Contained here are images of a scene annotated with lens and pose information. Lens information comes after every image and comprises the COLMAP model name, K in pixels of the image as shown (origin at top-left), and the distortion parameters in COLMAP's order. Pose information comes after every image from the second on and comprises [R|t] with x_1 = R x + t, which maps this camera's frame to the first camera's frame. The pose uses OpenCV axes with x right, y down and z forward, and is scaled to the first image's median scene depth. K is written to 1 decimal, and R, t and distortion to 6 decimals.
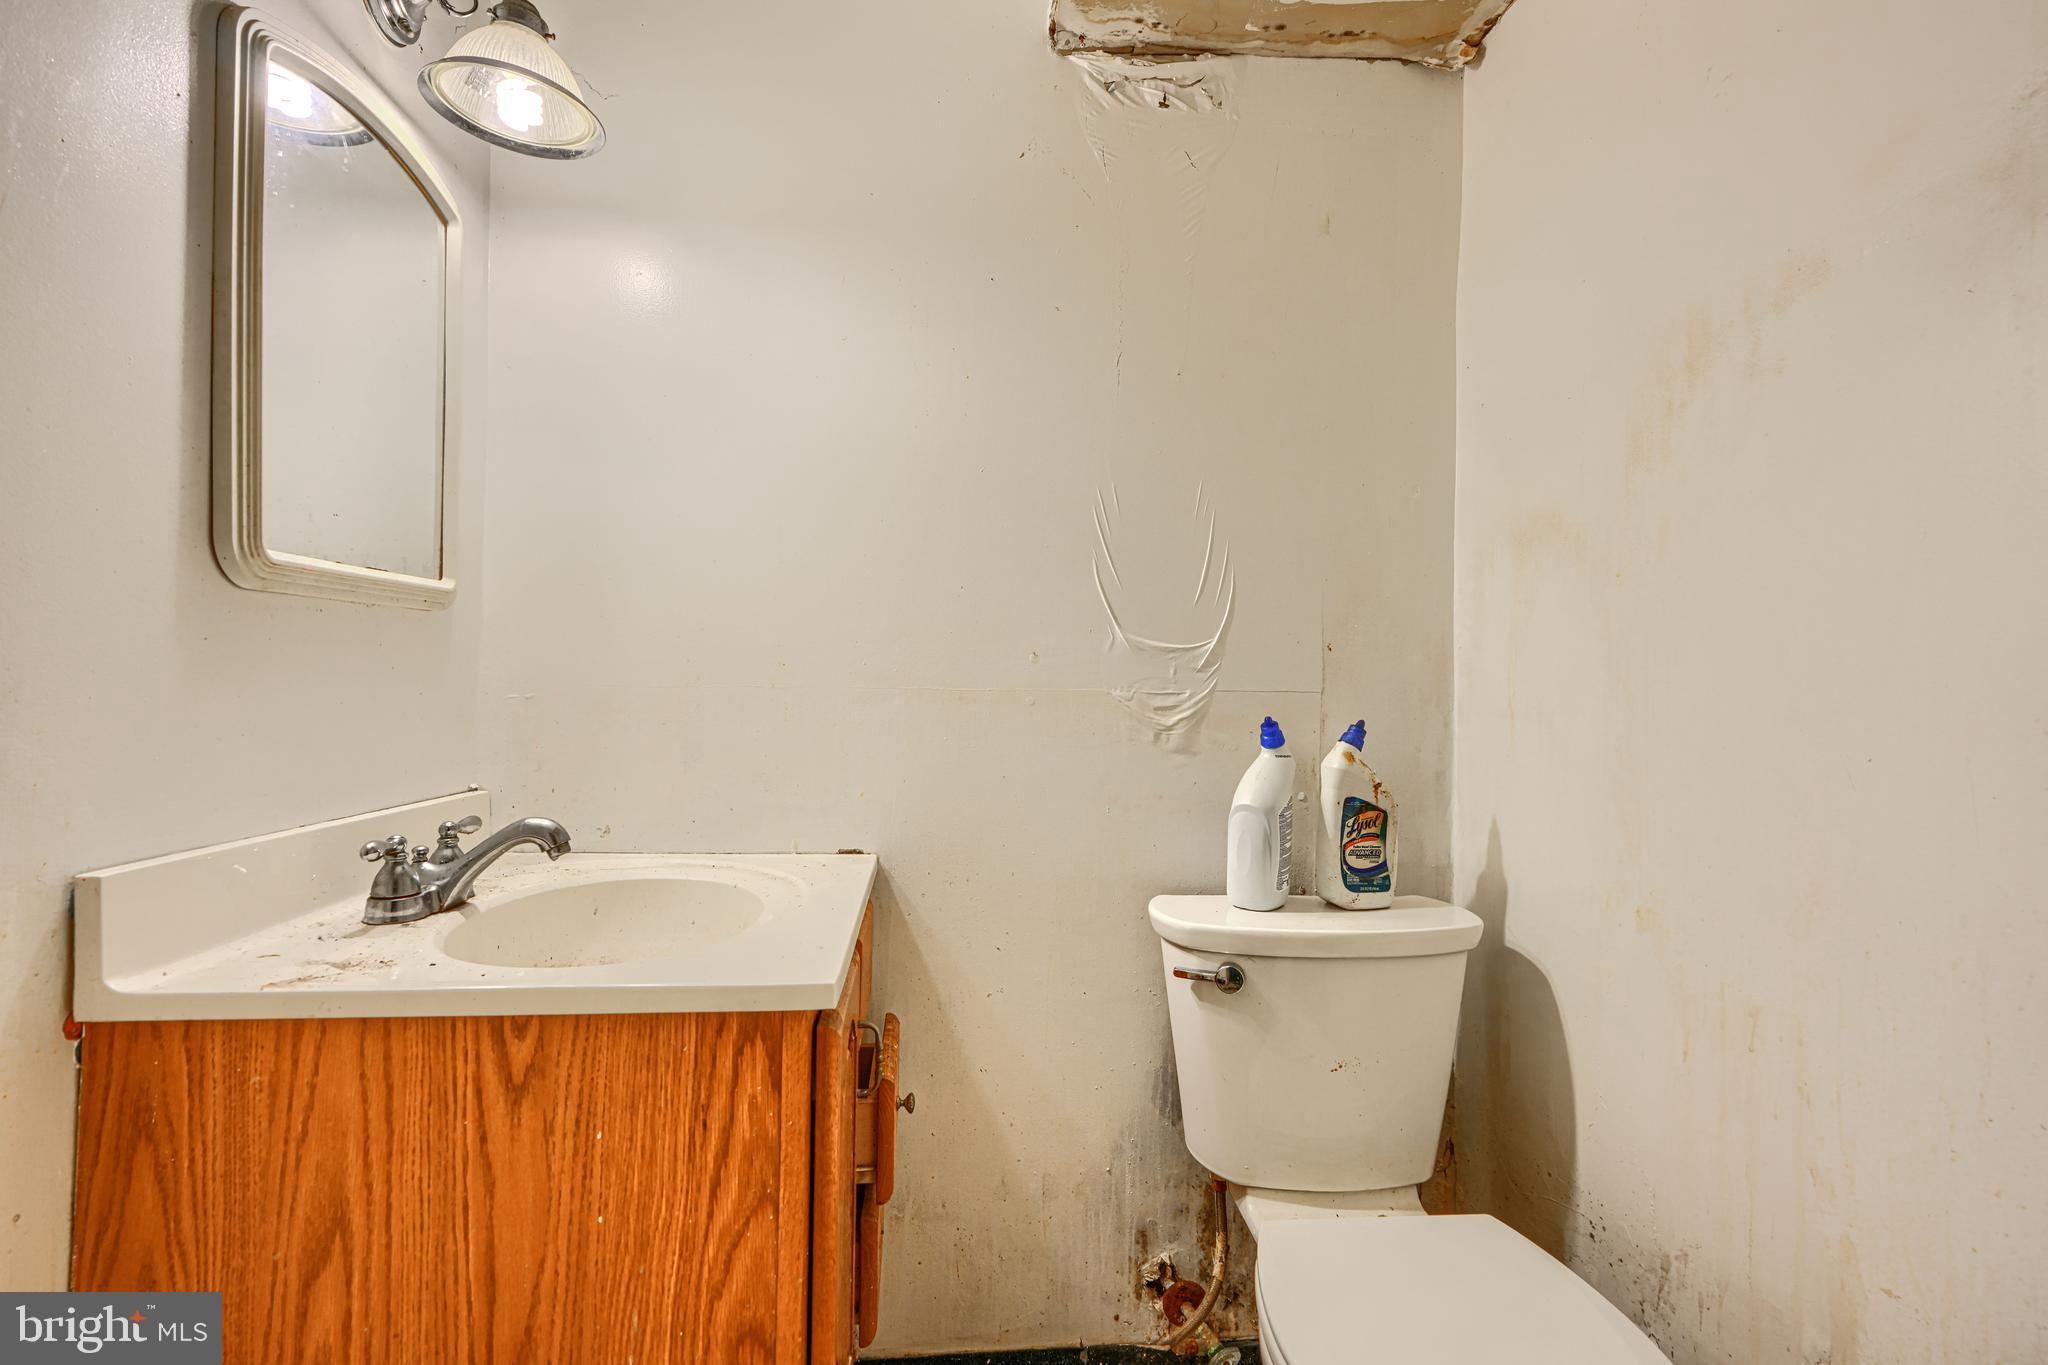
lens RADIAL K [[932.8, 0, 1024.0], [0, 932.8, 682.5], [0, 0, 1]] dist [0.002871, 0.000556]
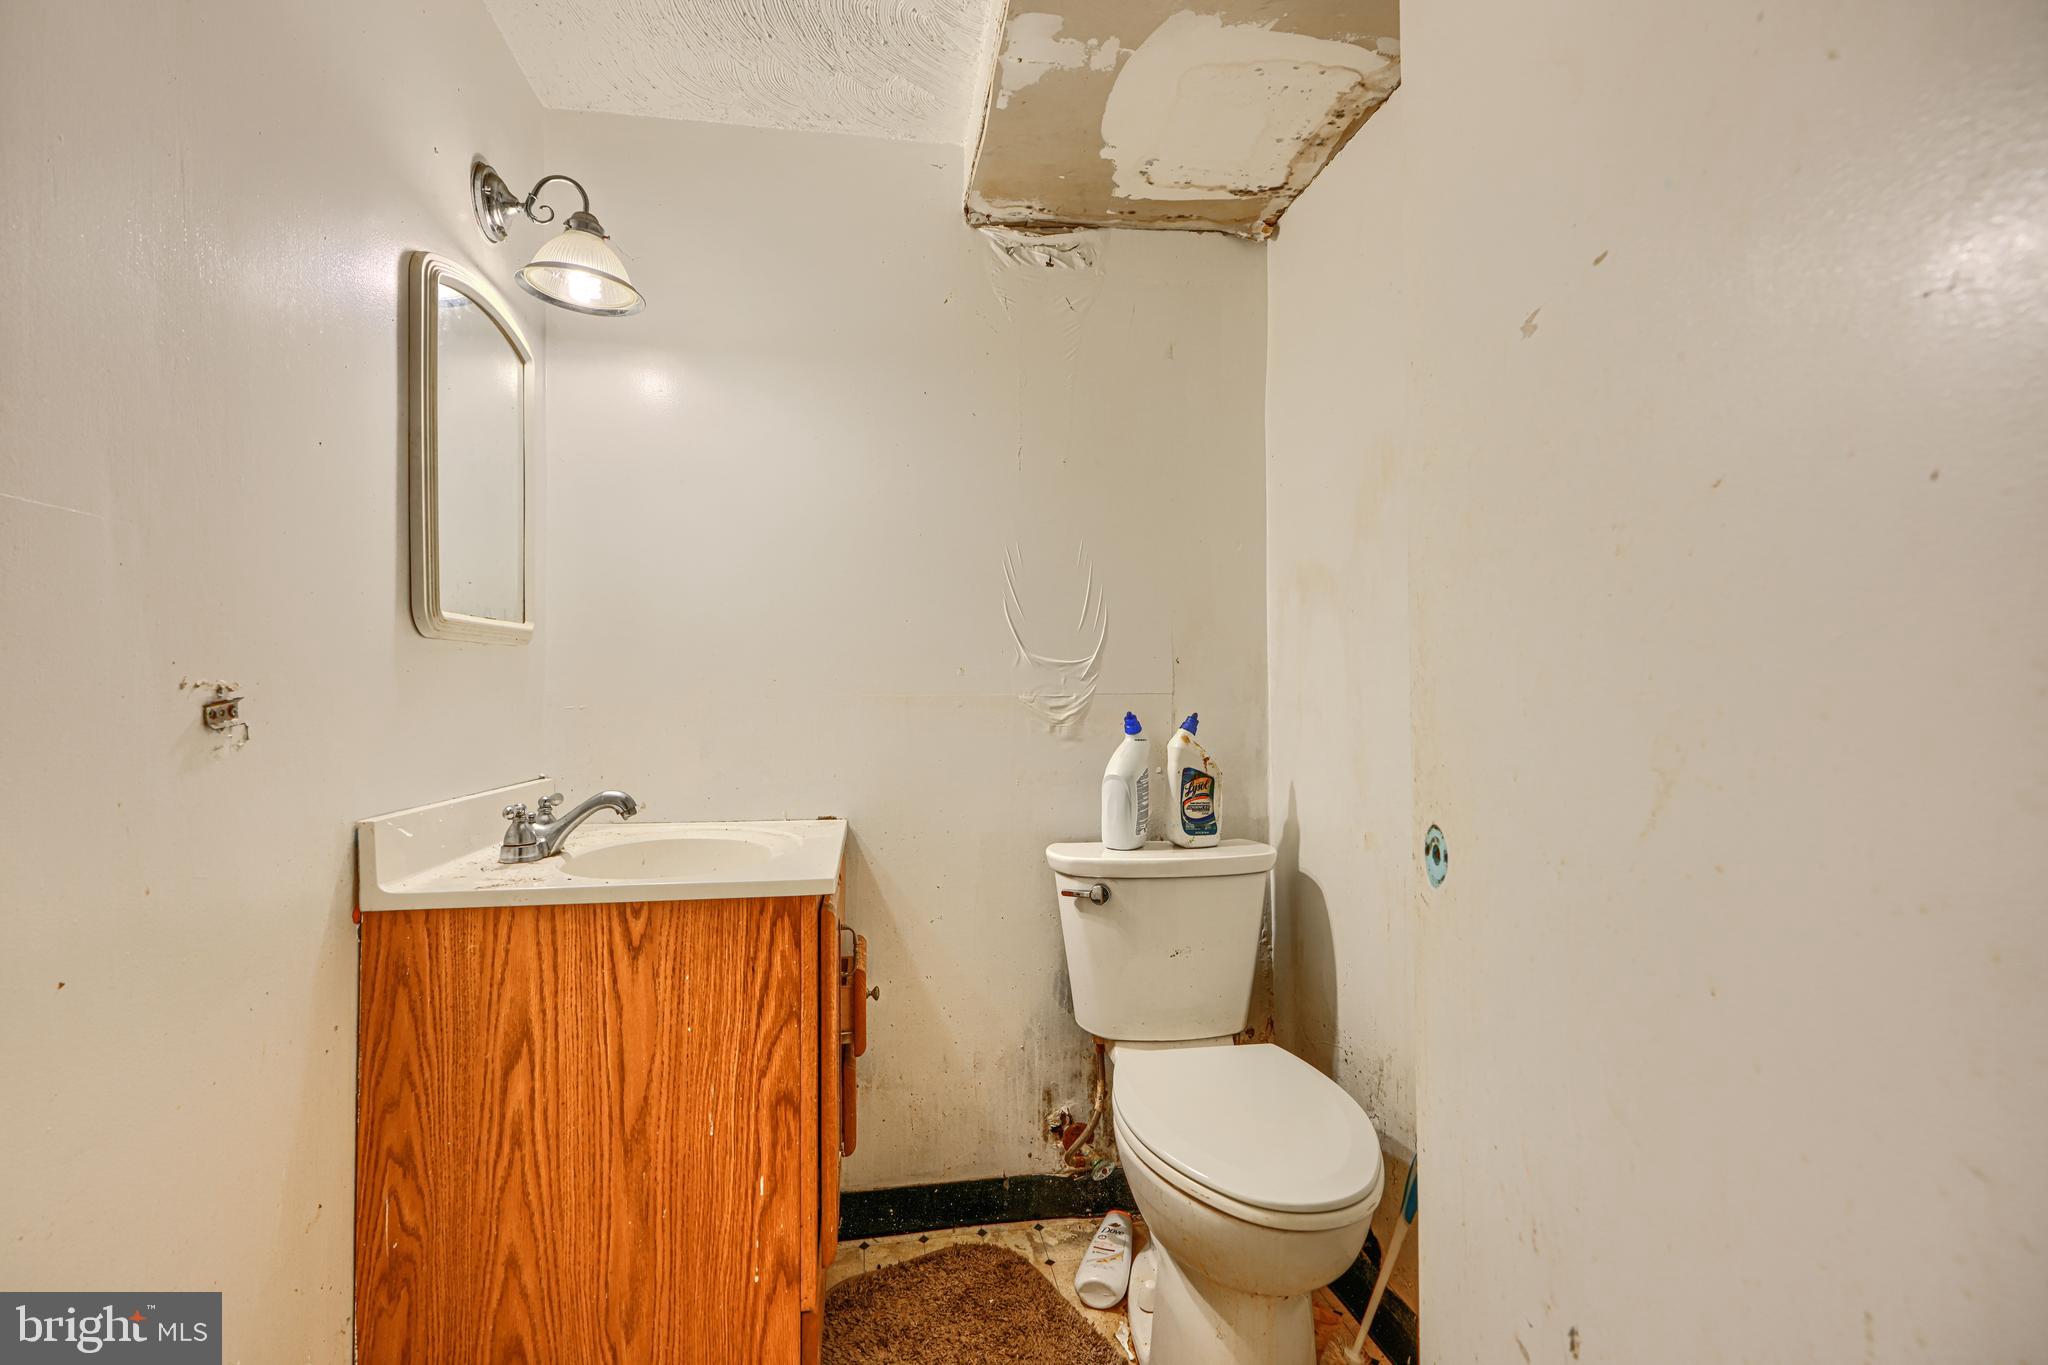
lens RADIAL K [[932.8, 0, 1024.0], [0, 932.8, 682.5], [0, 0, 1]] dist [0.002871, 0.000556]
pose [[0.997957, -0.017501, 0.061442, 0.024568], [0.017958, 0.999815, -0.006900, -0.000433], [-0.061310, 0.007989, 0.998087, -0.473413]]
